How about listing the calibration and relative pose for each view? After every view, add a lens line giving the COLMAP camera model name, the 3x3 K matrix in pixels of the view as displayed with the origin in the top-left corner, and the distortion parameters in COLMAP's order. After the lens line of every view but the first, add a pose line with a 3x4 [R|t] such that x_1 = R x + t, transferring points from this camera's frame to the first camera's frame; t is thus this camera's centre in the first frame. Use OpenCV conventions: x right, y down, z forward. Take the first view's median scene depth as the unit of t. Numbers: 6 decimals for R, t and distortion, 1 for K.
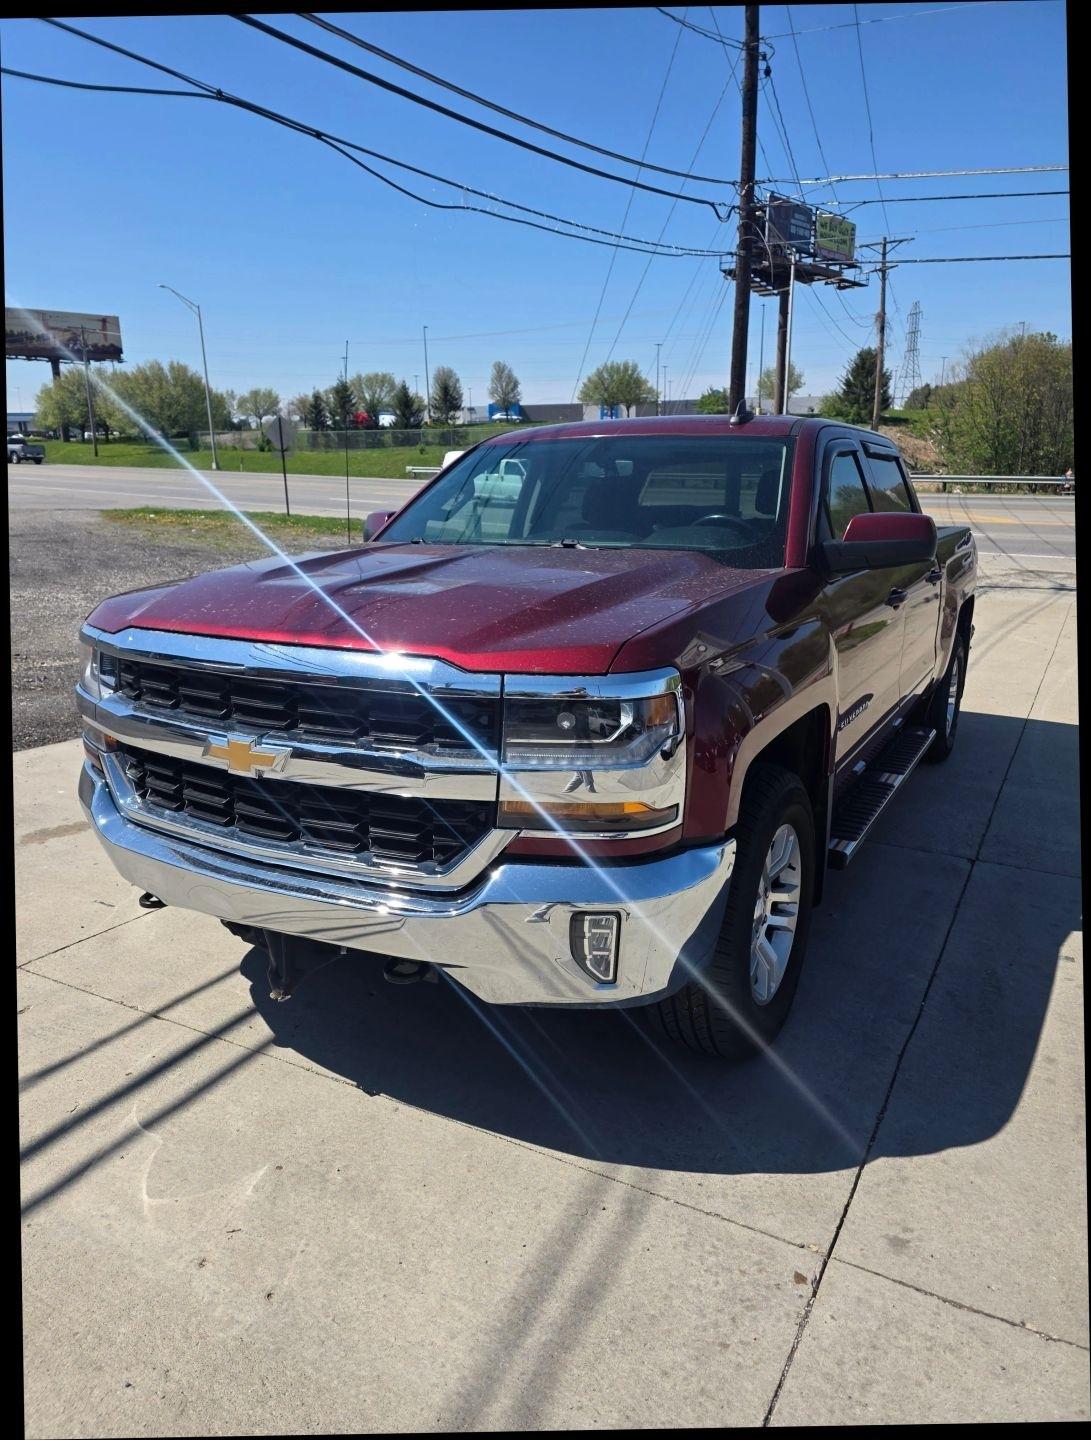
lens RADIAL K [[969.5, 0, 545.5], [0, 969.5, 720.0], [0, 0, 1]] dist [0.043892, -0.057799]
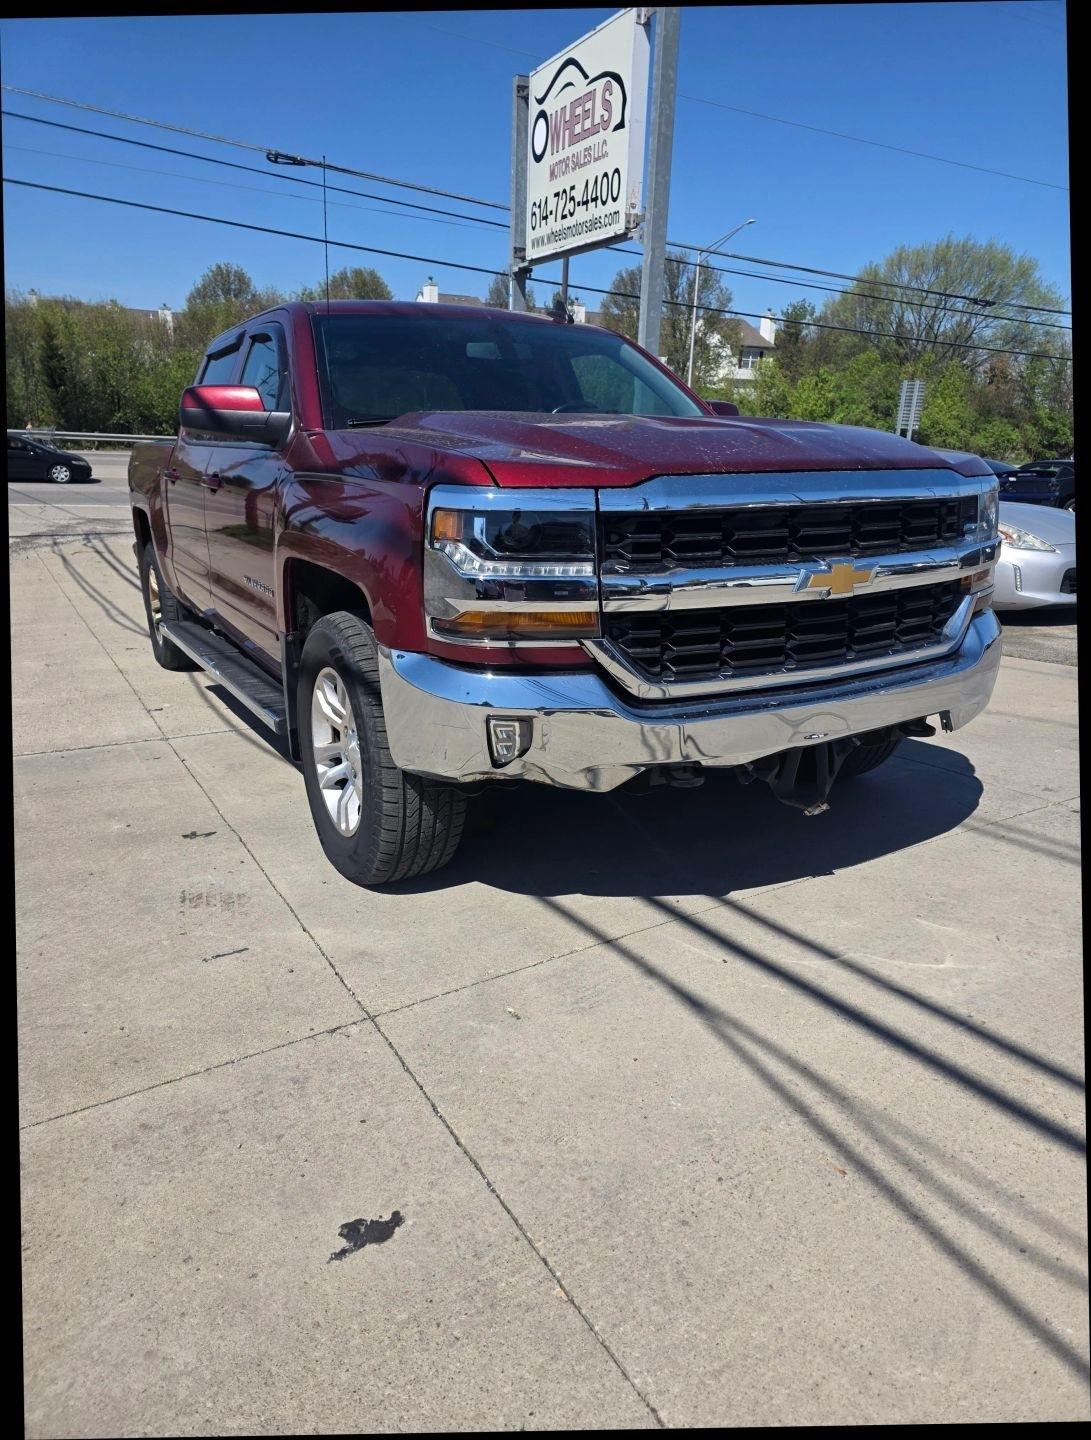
lens RADIAL K [[964.5, 0, 571.4], [0, 964.5, 713.6], [0, 0, 1]] dist [0.054886, -0.050898]
pose [[0.481503, -0.218269, 0.848831, -0.084889], [0.195230, 0.970871, 0.138905, -0.001510], [-0.854424, 0.098834, 0.510090, 0.043941]]
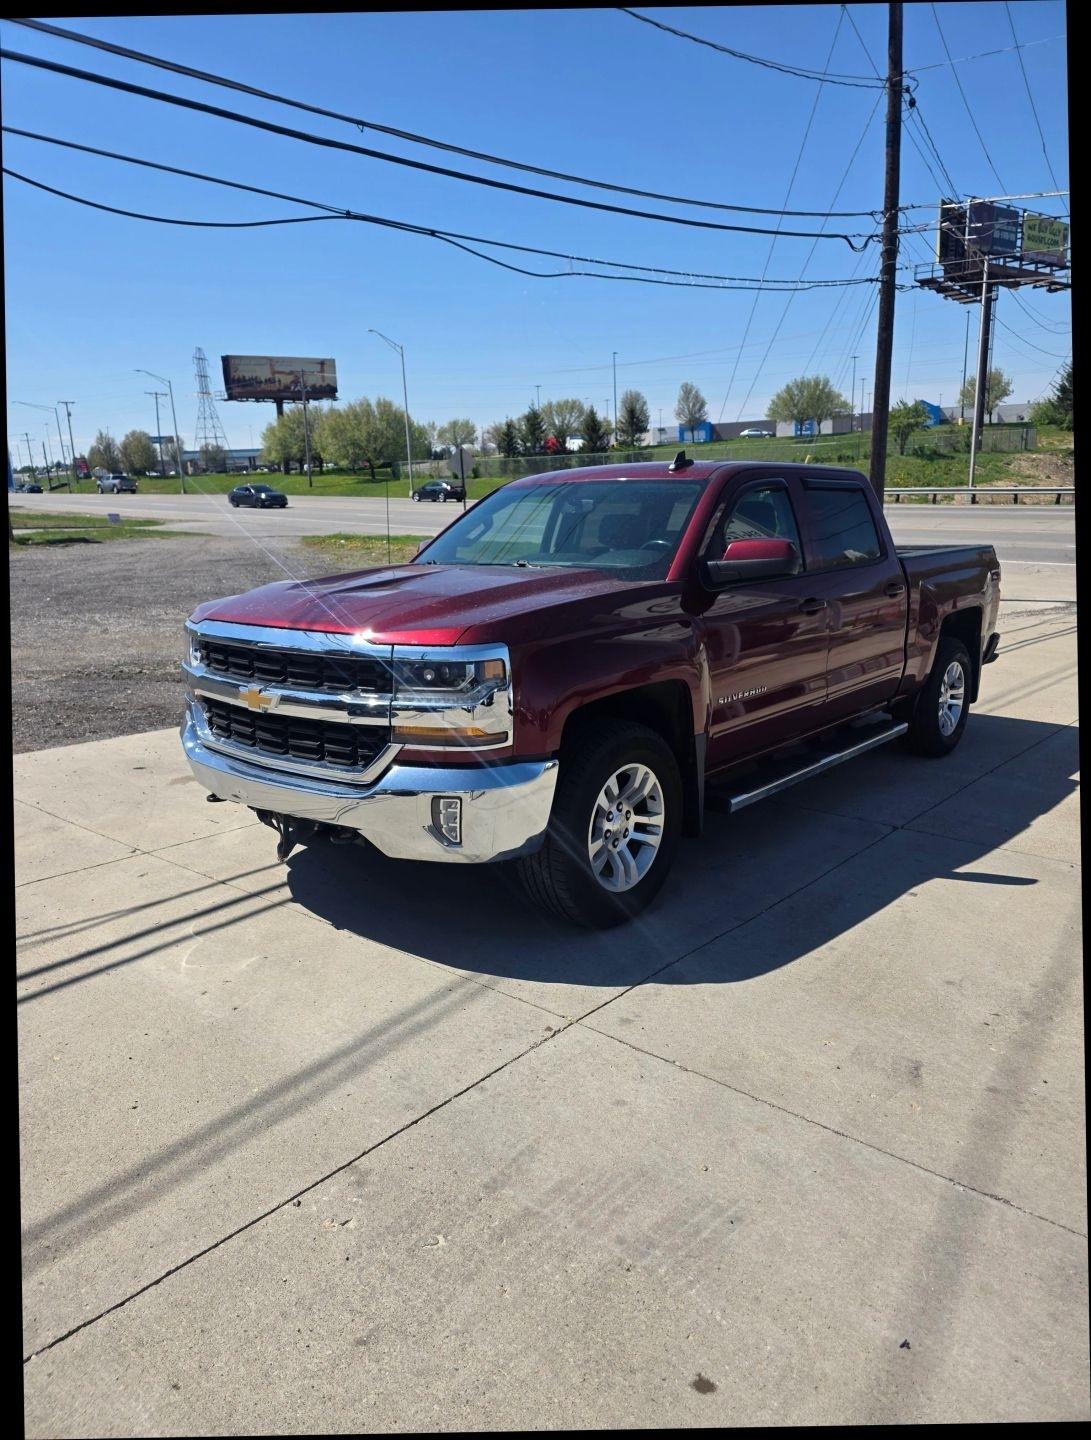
lens RADIAL K [[988.6, 0, 541.8], [0, 988.6, 713.6], [0, 0, 1]] dist [0.044938, -0.076553]
pose [[0.978693, 0.022371, -0.204106, 0.029026], [-0.028250, 0.999264, -0.025934, 0.005505], [0.203375, 0.031148, 0.978605, -0.029767]]
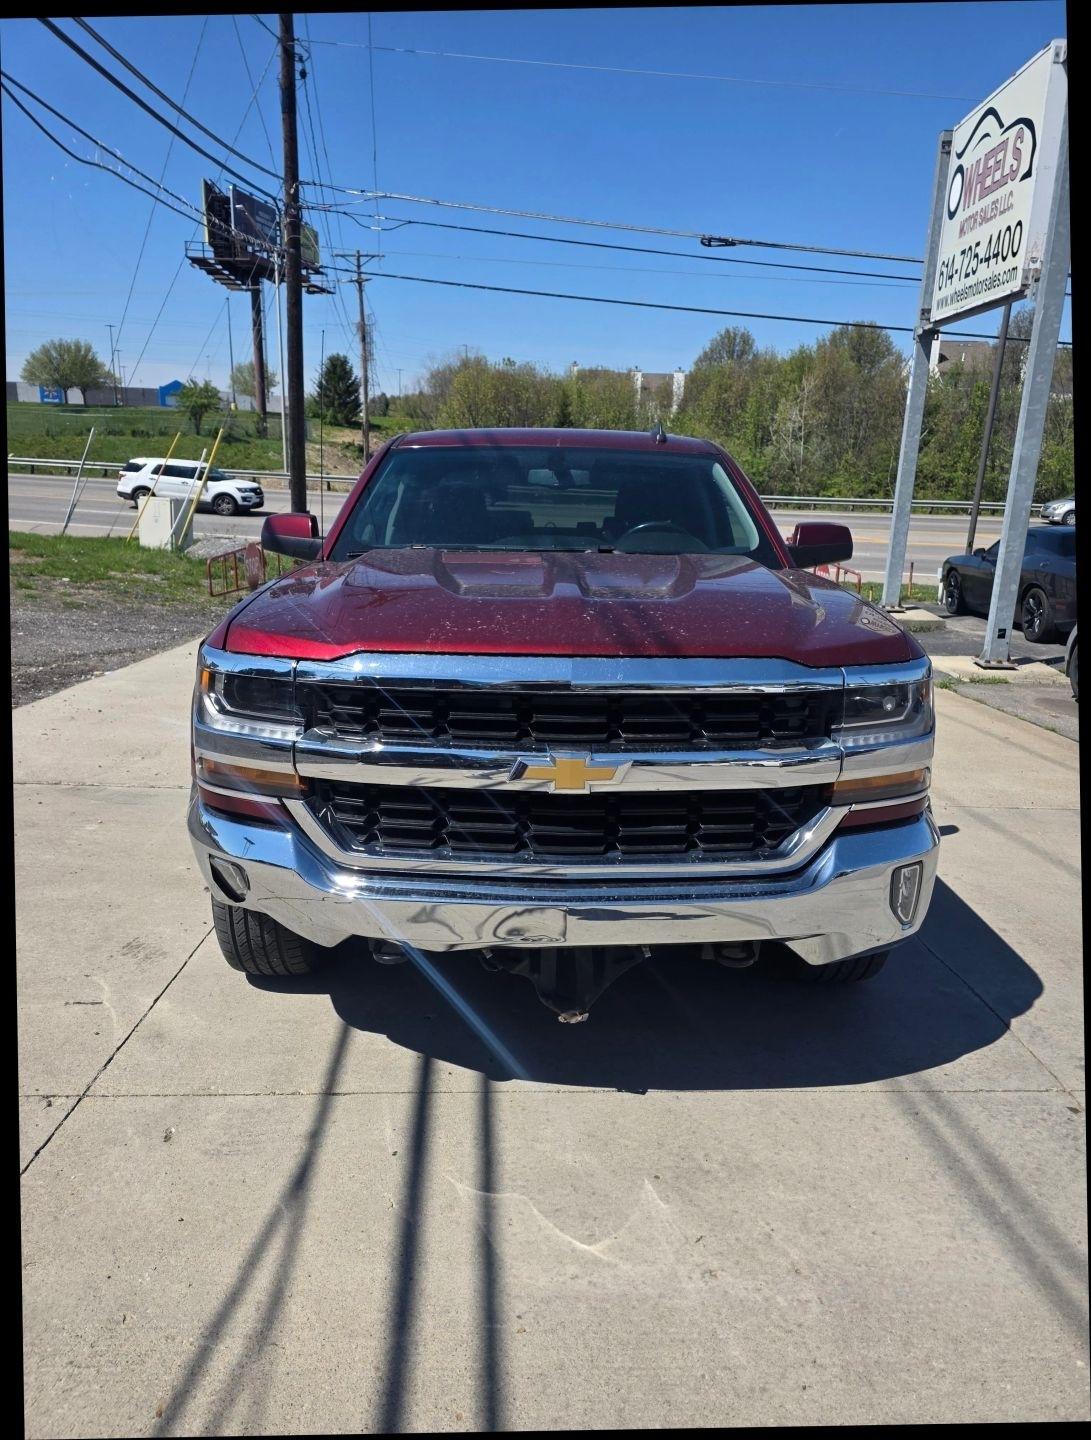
lens RADIAL K [[969.5, 0, 545.5], [0, 969.5, 720.0], [0, 0, 1]] dist [0.043892, -0.057799]
pose [[0.855460, -0.092068, 0.509620, -0.049863], [0.091628, 0.995453, 0.026030, -0.002615], [-0.509699, 0.024428, 0.860006, 0.011224]]
